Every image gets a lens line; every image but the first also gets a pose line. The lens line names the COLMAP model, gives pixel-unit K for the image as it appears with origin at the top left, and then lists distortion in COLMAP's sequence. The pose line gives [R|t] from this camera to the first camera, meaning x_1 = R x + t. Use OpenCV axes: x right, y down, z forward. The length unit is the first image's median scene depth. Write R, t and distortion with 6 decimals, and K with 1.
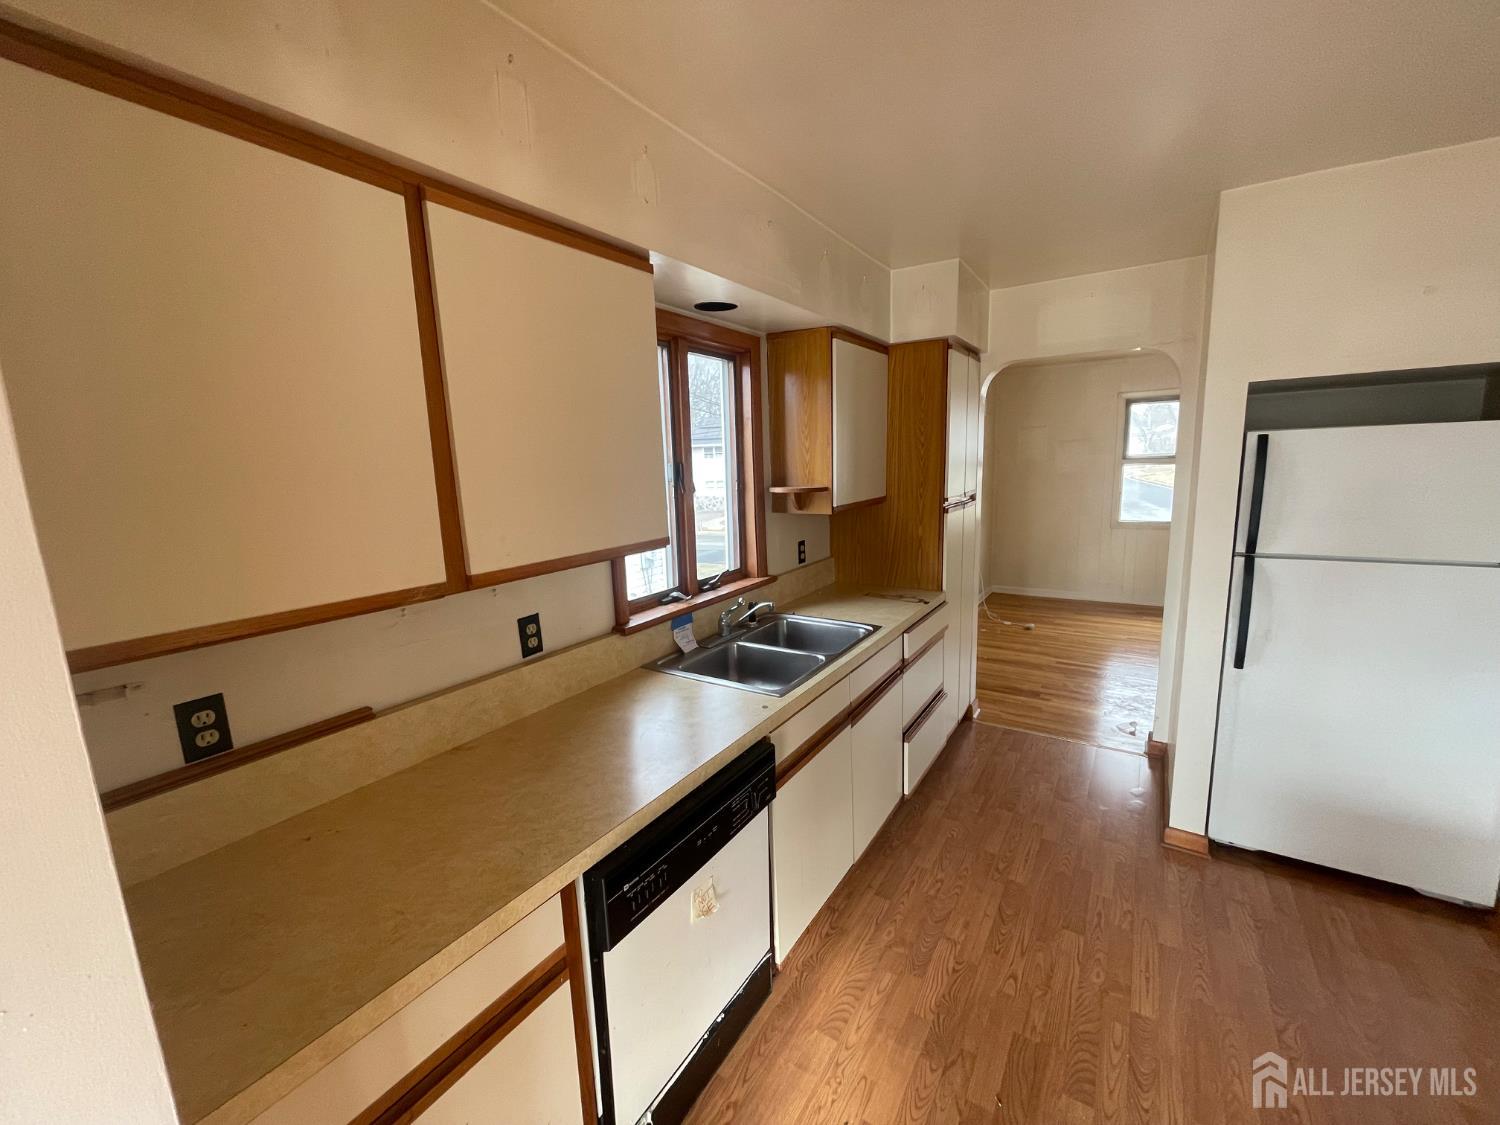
lens RADIAL K [[597.4, 0, 748.4], [0, 597.4, 565.9], [0, 0, 1]] dist [-0.014683, 0.003095]
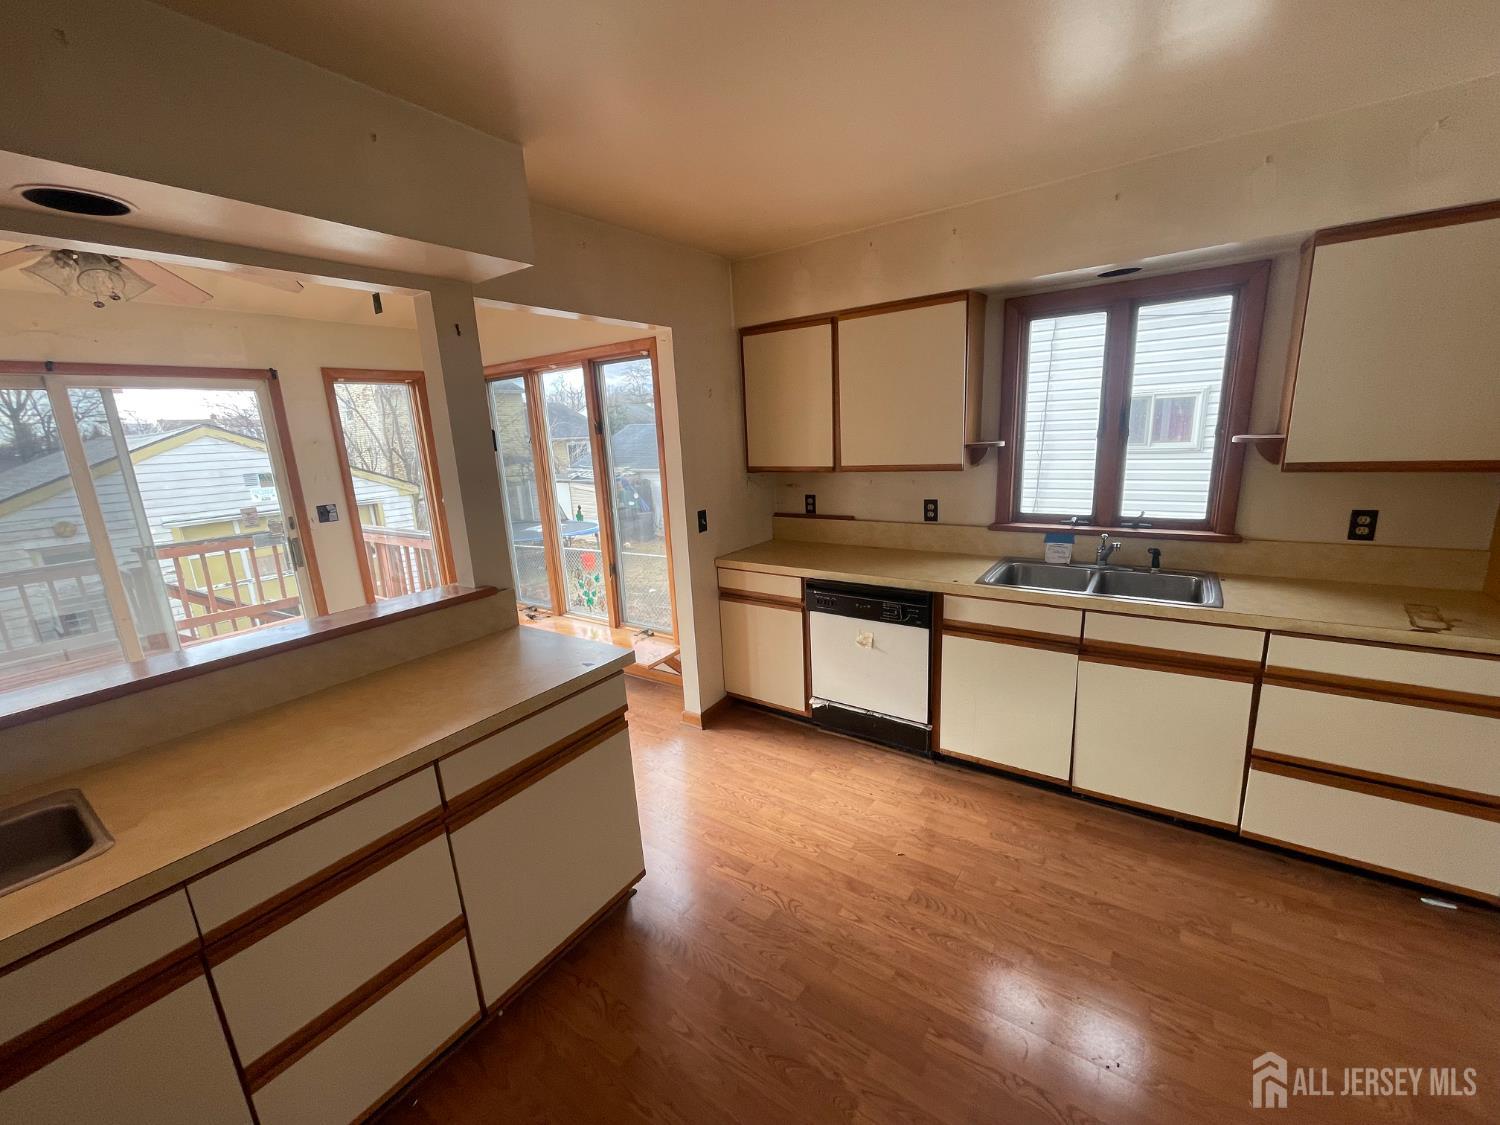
lens RADIAL K [[621.0, 0, 750.0], [0, 621.0, 562.5], [0, 0, 1]] dist [0.017054, -0.000115]
pose [[-0.005239, 0.256074, -0.966643, 1.533127], [-0.123989, 0.959030, 0.254730, -0.148433], [0.992270, 0.121188, 0.026726, 0.414935]]
